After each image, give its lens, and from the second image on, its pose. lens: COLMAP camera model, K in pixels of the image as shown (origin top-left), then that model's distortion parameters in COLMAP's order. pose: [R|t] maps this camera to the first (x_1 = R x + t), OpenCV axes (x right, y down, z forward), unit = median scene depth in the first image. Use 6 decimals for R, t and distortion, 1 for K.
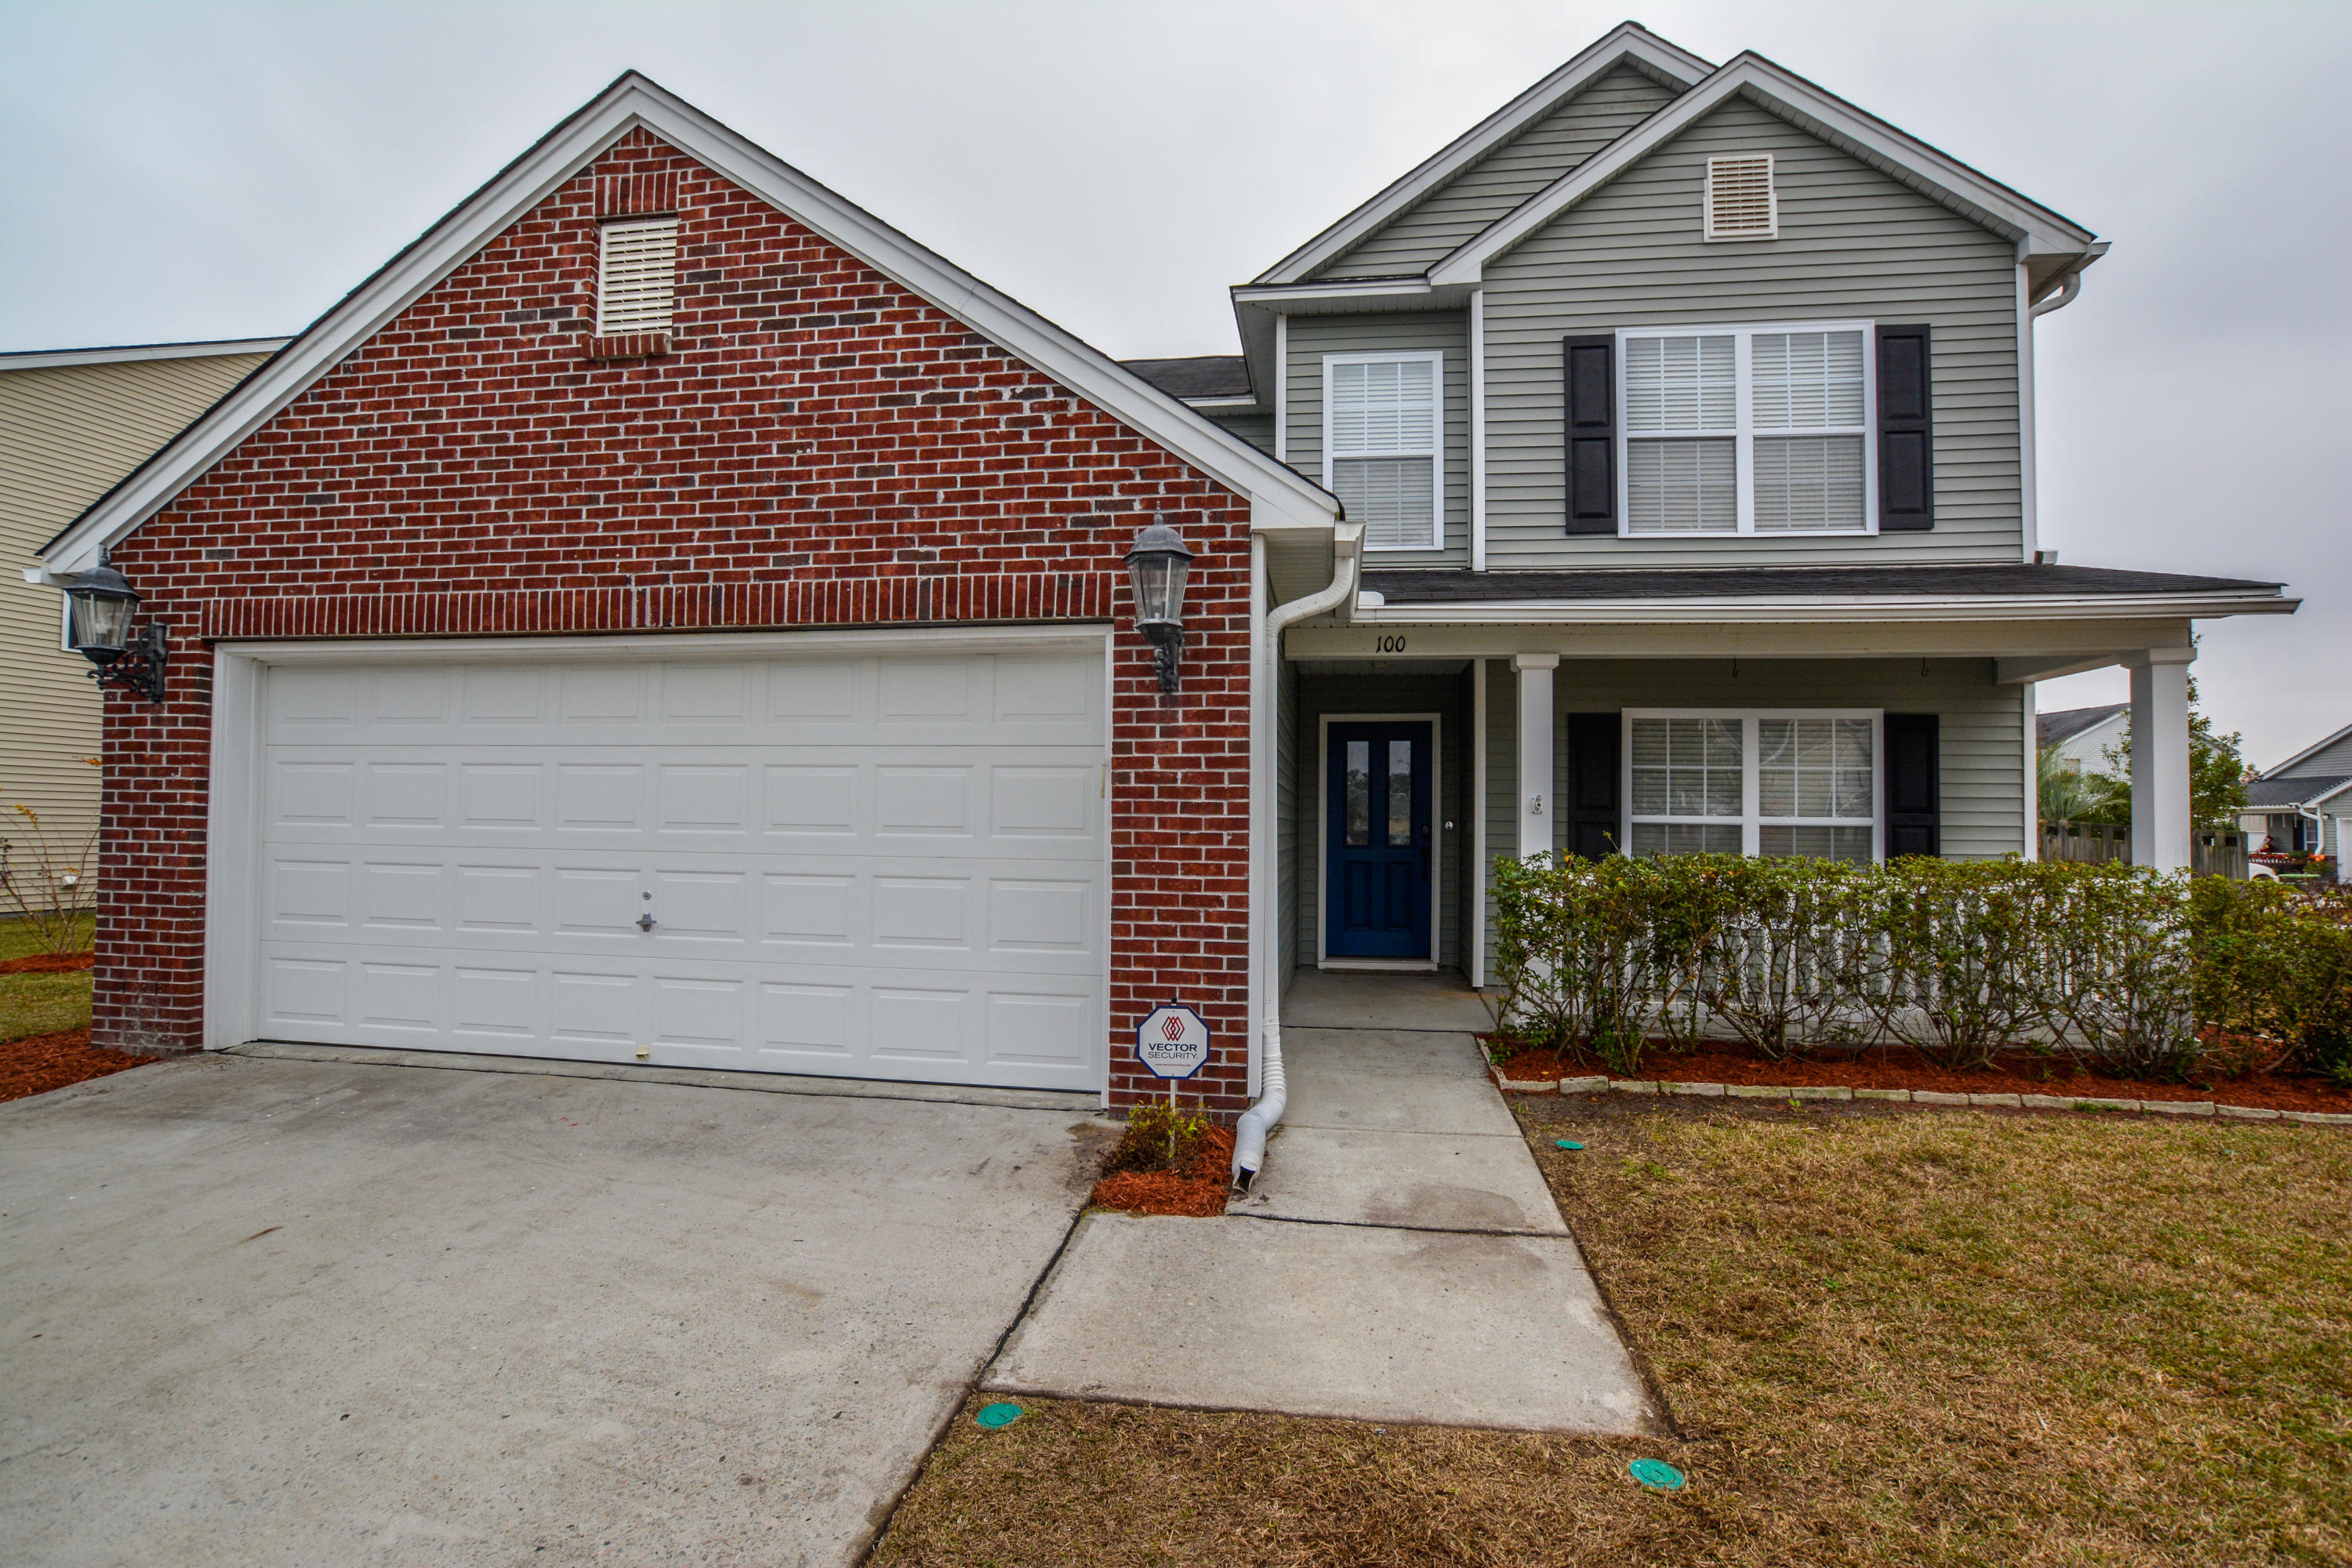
lens RADIAL K [[1117.6, 0, 1178.3], [0, 1117.6, 794.2], [0, 0, 1]] dist [-0.074850, 0.039079]
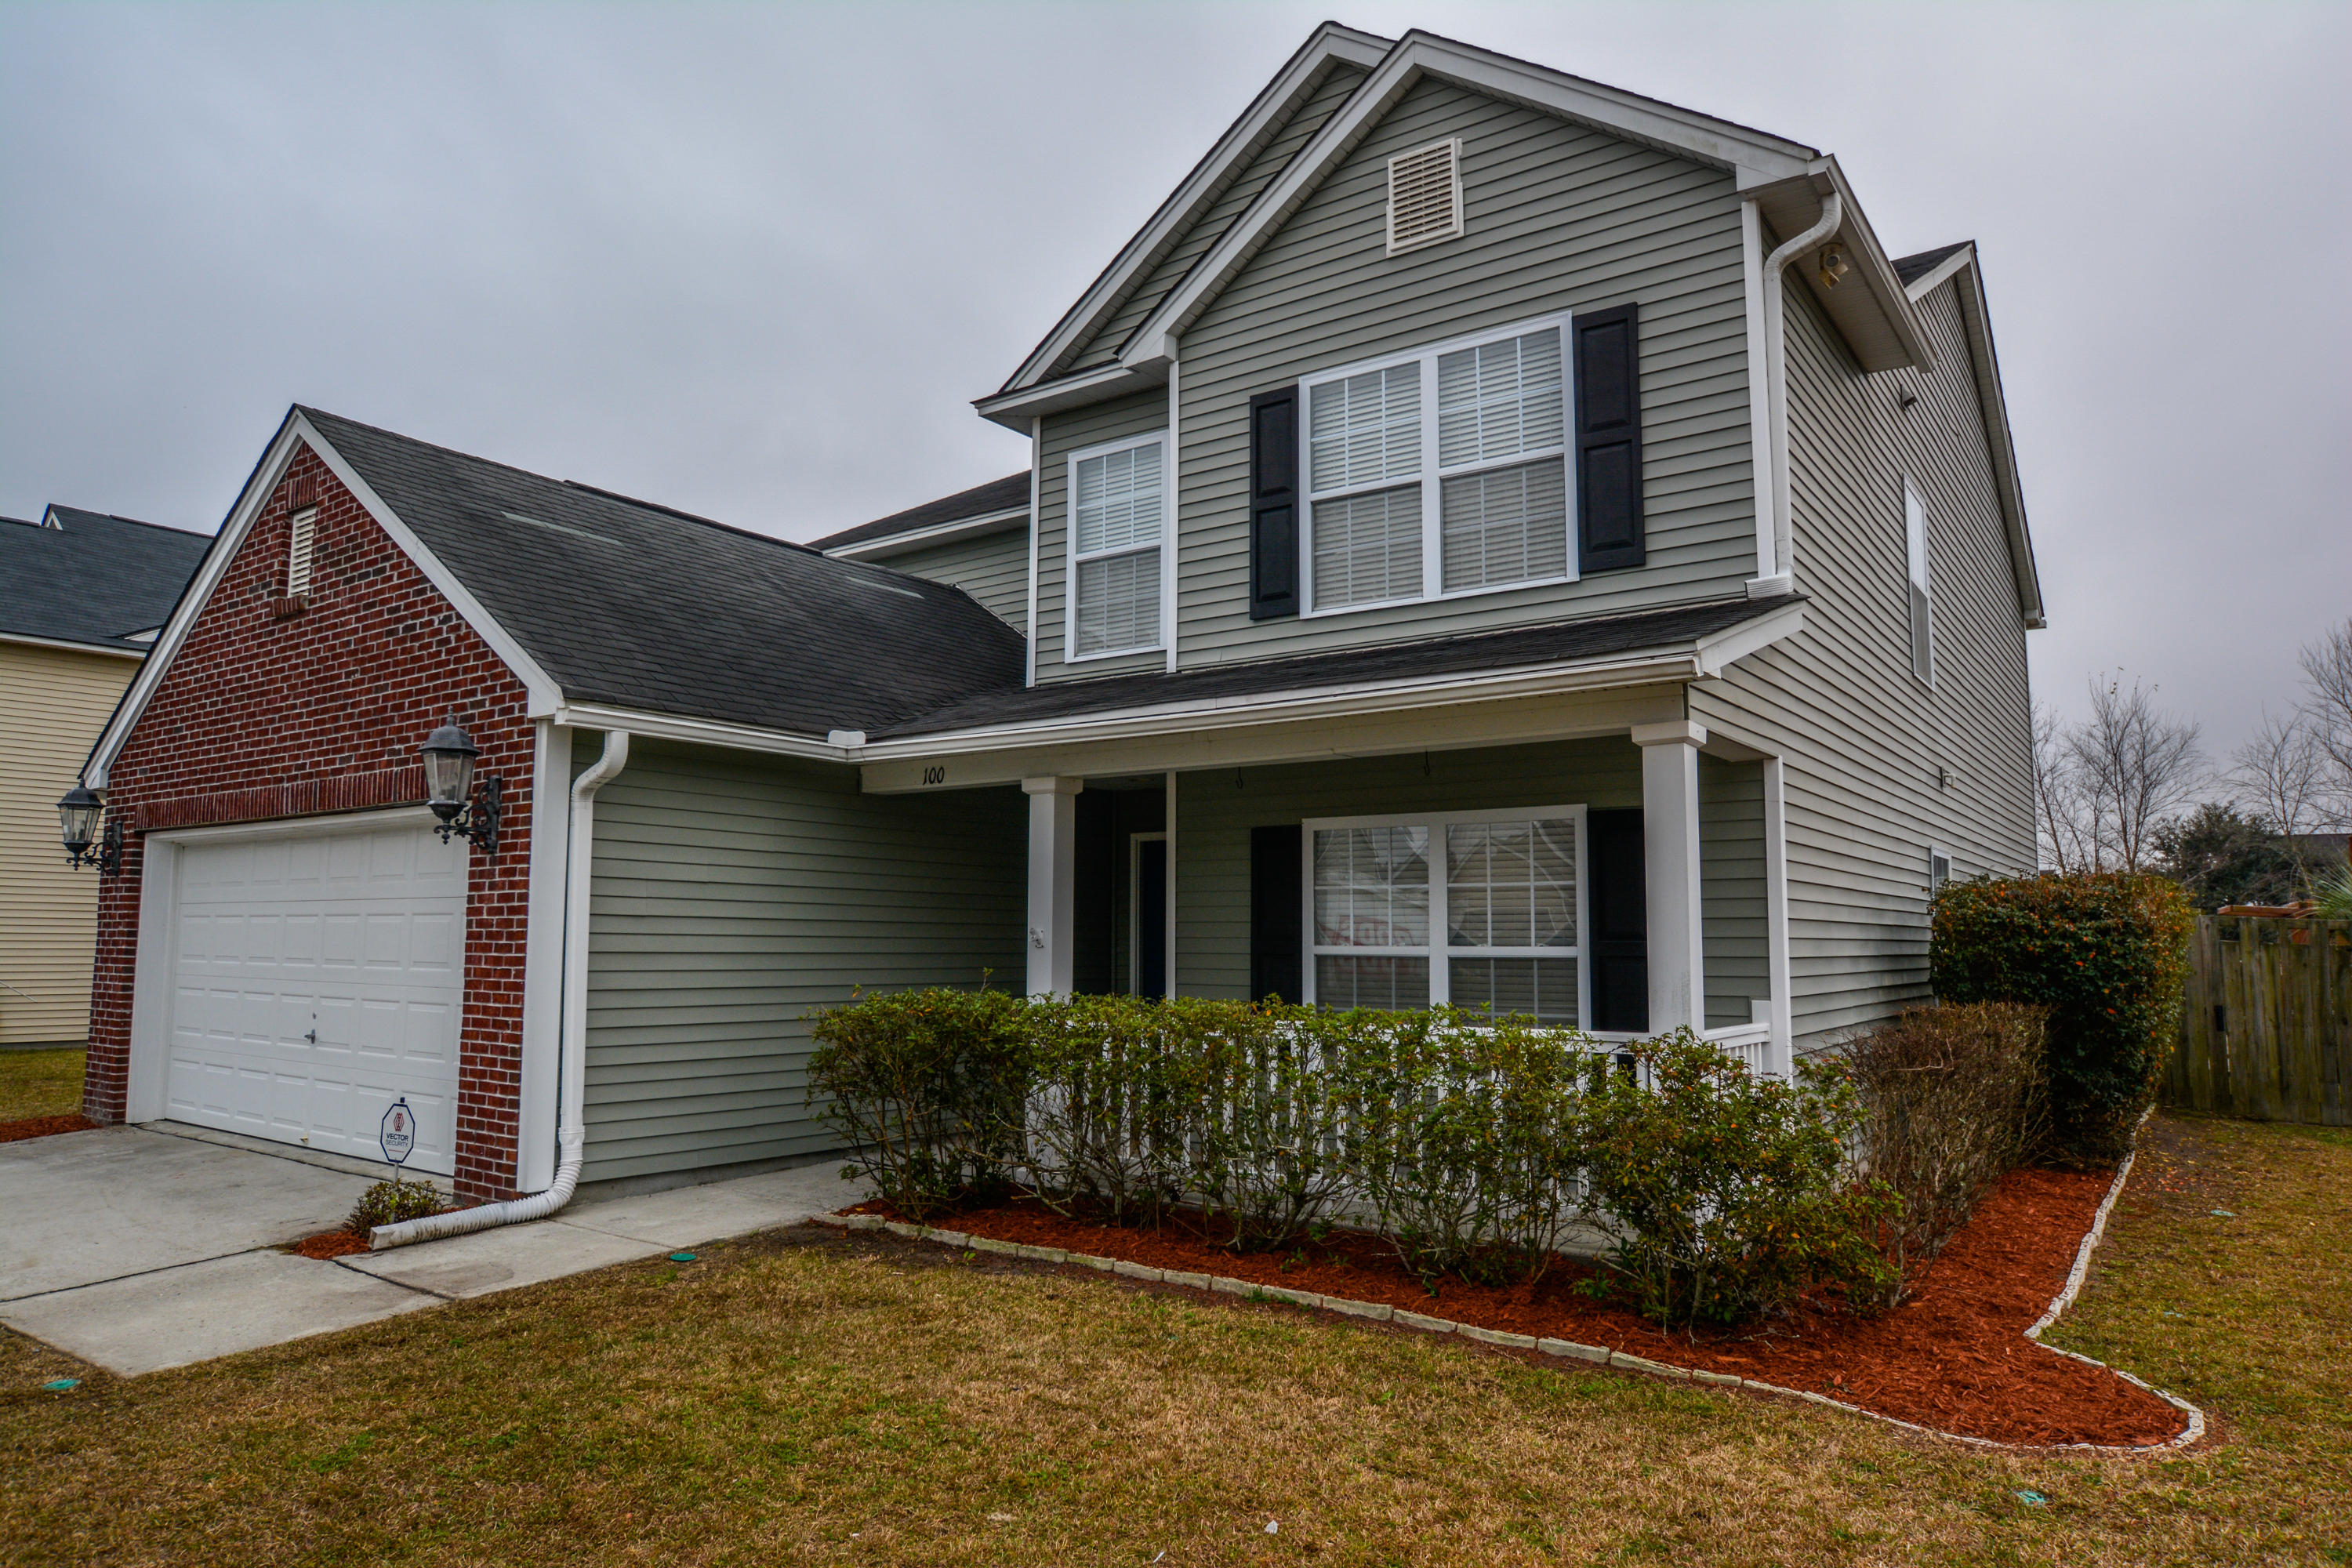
lens RADIAL K [[1475.4, 0, 1170.1], [0, 1475.4, 795.0], [0, 0, 1]] dist [-0.069160, 0.055410]
pose [[0.888460, -0.054803, -0.455670, 0.851277], [0.019629, 0.996474, -0.081573, -0.006180], [0.458534, 0.063530, 0.886403, -0.051877]]
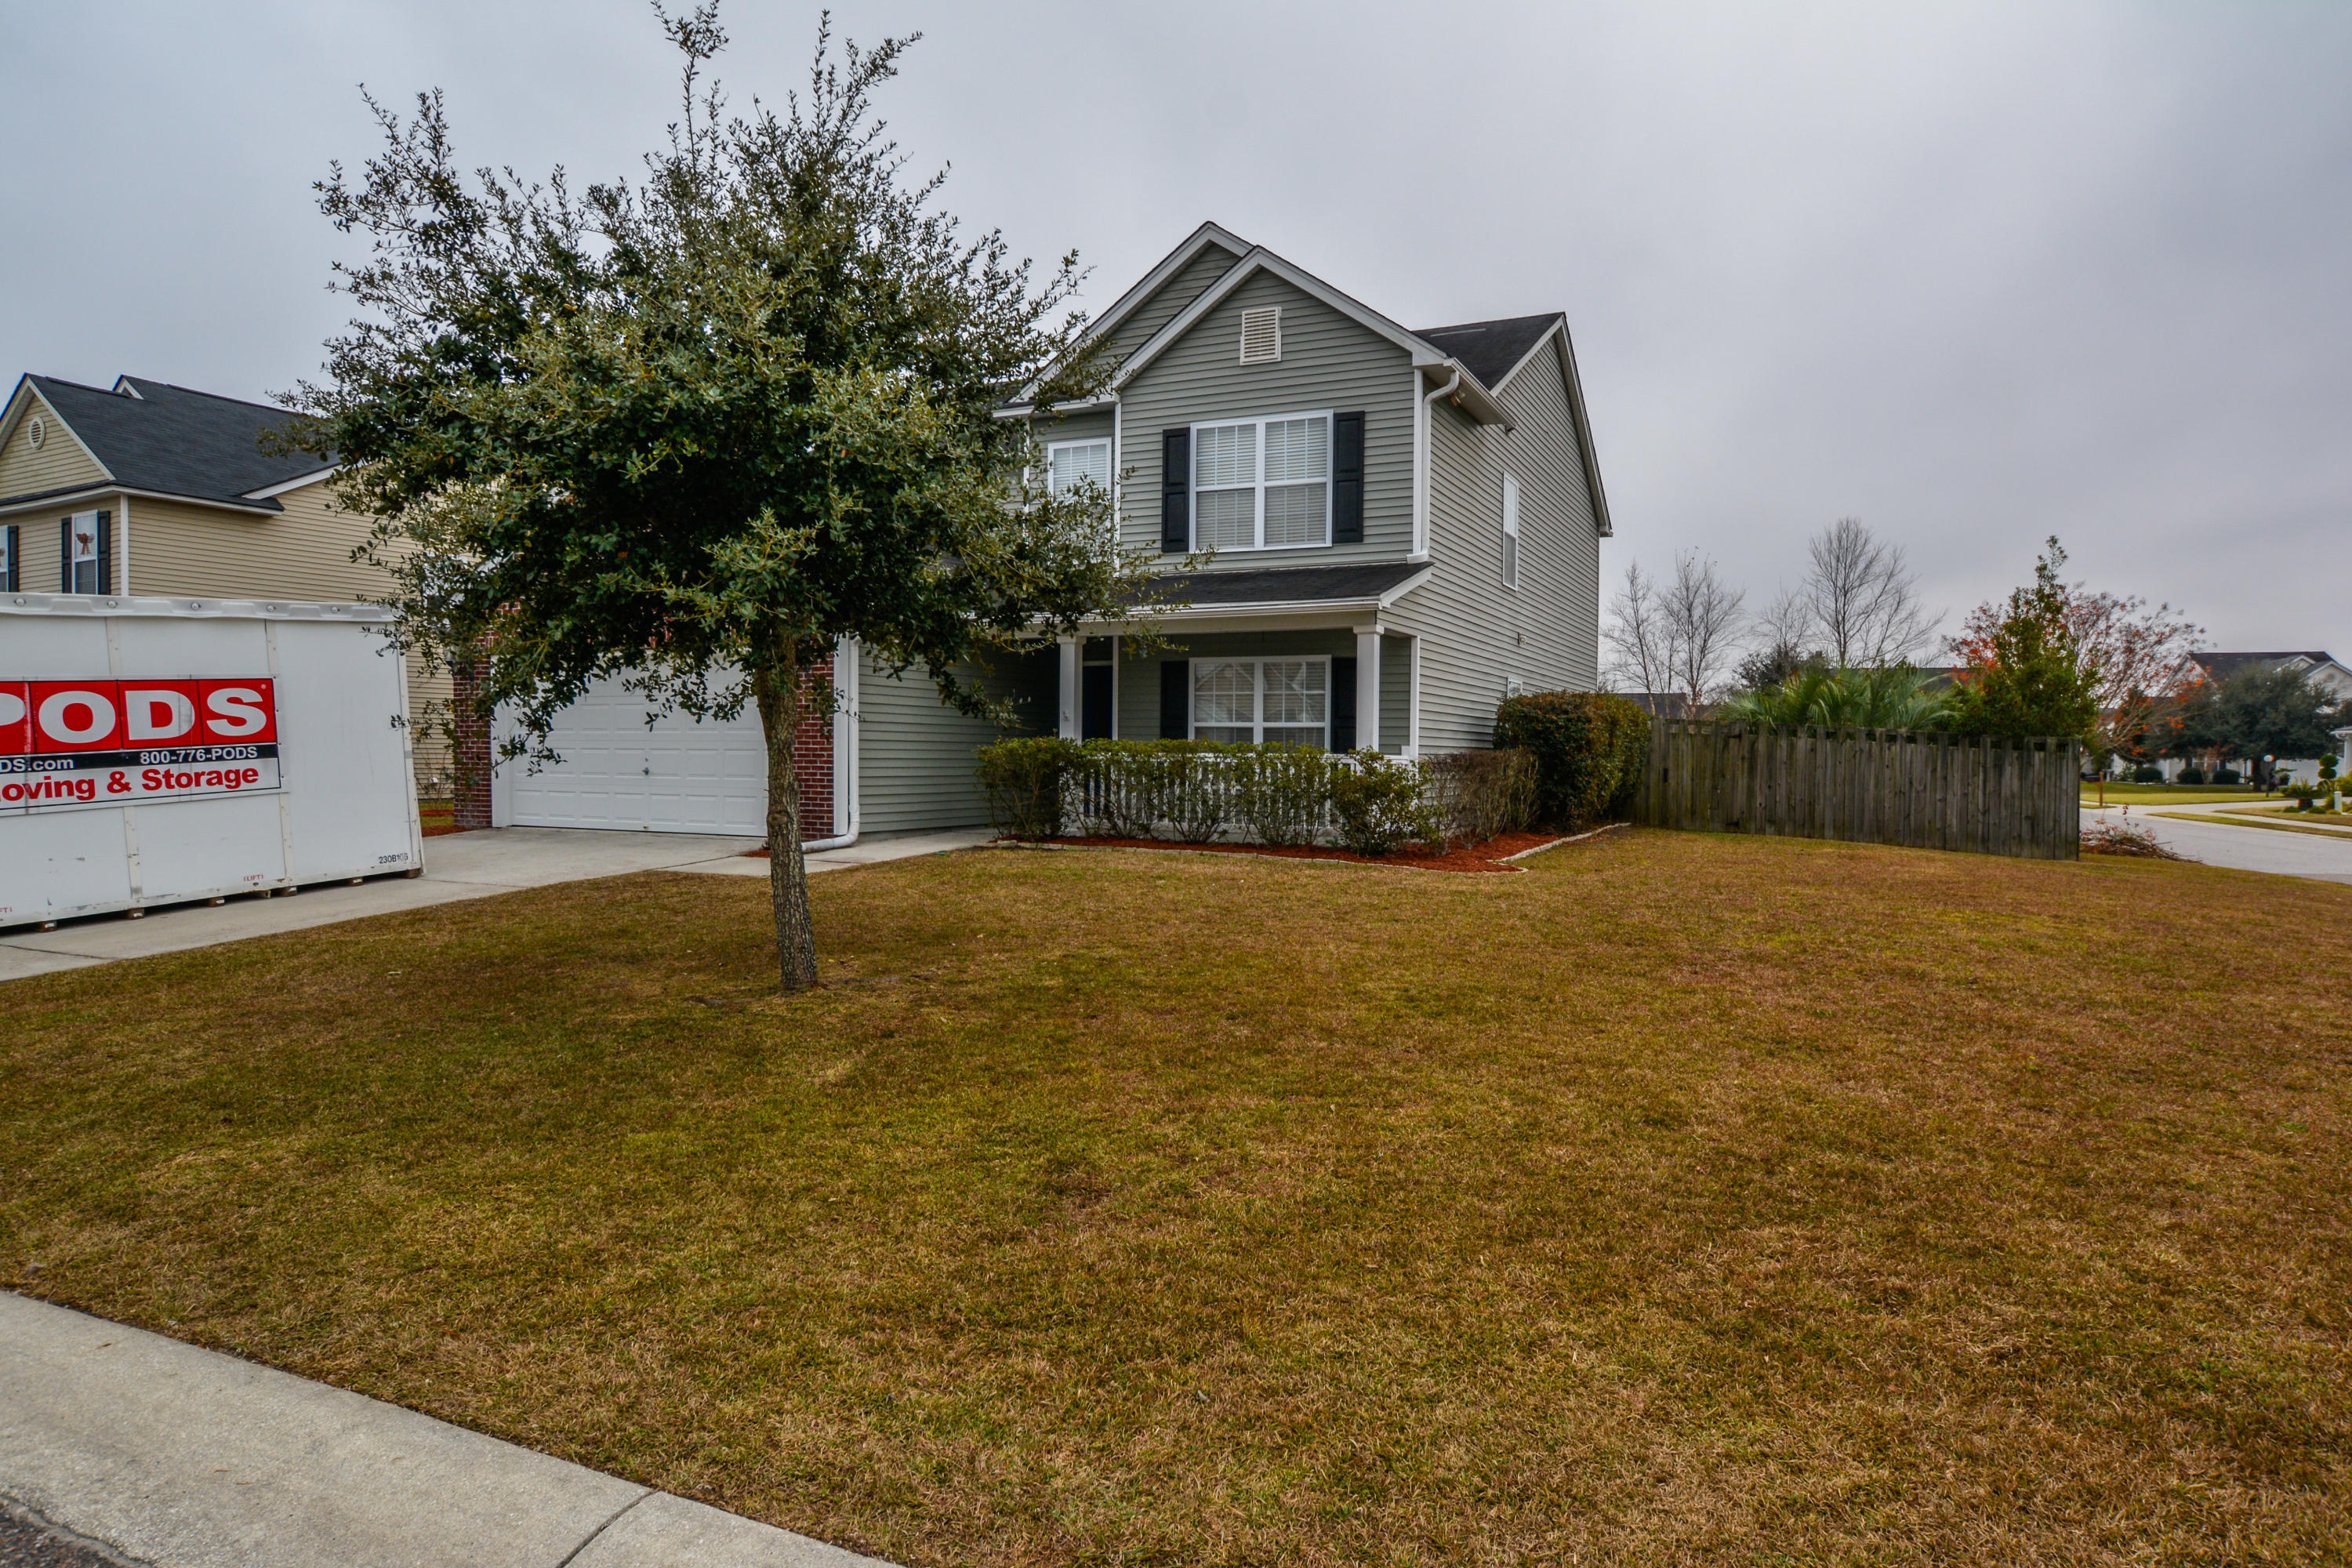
lens RADIAL K [[1382.7, 0, 1176.0], [0, 1382.7, 784.0], [0, 0, 1]] dist [-0.078307, 0.074650]
pose [[0.956514, 0.003148, -0.291671, 1.016640], [0.010785, 0.998876, 0.046151, 0.015610], [0.291488, -0.047289, 0.955405, -1.025842]]
